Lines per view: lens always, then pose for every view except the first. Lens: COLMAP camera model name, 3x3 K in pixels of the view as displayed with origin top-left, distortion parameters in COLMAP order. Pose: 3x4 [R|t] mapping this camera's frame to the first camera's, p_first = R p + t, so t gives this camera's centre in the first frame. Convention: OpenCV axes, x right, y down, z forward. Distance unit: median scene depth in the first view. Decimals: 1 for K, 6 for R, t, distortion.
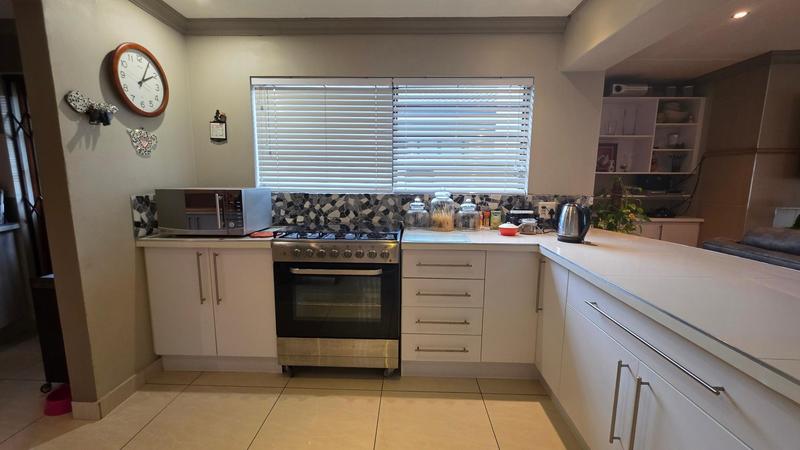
lens RADIAL K [[320.6, 0, 399.7], [0, 320.6, 225.9], [0, 0, 1]] dist [0.000062, 0.000209]
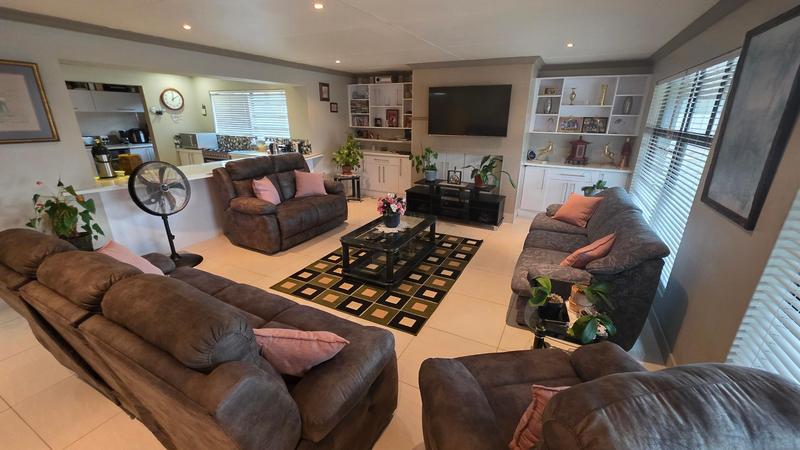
lens RADIAL K [[320.6, 0, 403.9], [0, 320.6, 227.3], [0, 0, 1]] dist [0.000062, 0.000209]
pose [[0.907840, 0.141509, -0.394718, 2.263528], [-0.064858, 0.977394, 0.201232, 0.014408], [0.414272, -0.157086, 0.896495, -0.940389]]
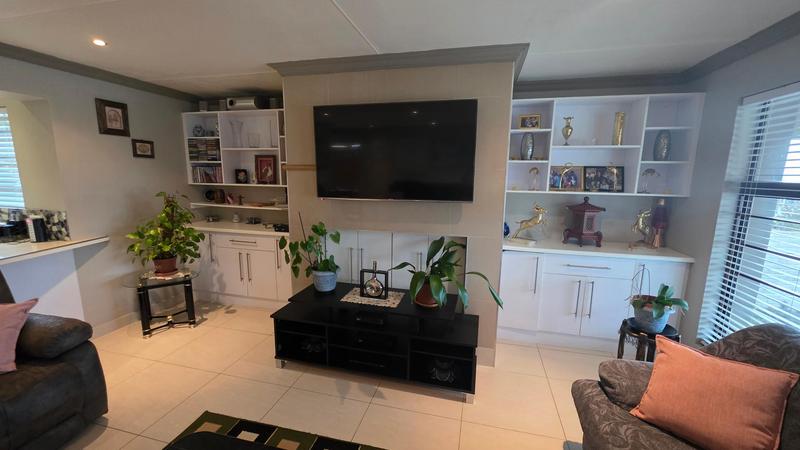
lens RADIAL K [[320.6, 0, 402.0], [0, 320.6, 227.3], [0, 0, 1]] dist [0.000062, 0.000209]
pose [[0.977601, 0.040784, -0.206480, 1.977564], [-0.037036, 0.999072, 0.021987, -0.106686], [0.207185, -0.013847, 0.978204, 0.158708]]
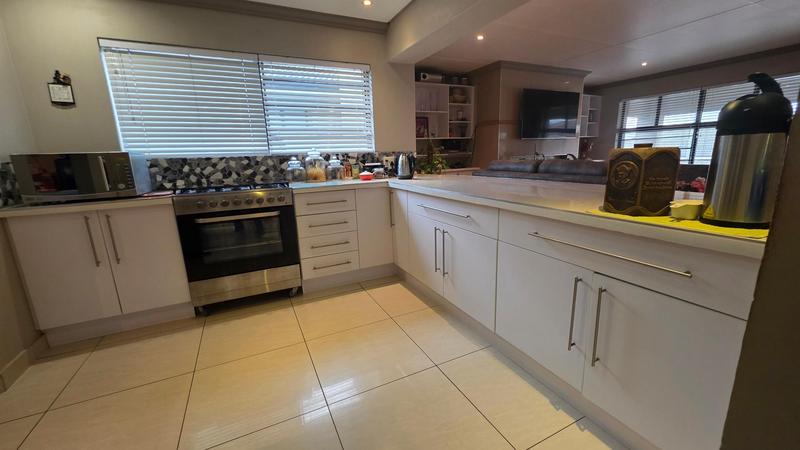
lens RADIAL K [[320.6, 0, 402.0], [0, 320.6, 226.2], [0, 0, 1]] dist [0.000062, 0.000209]
pose [[0.880709, -0.138365, 0.452998, -0.171156], [0.107027, 0.989780, 0.094241, 0.102108], [-0.461408, -0.034516, 0.886516, -0.292020]]
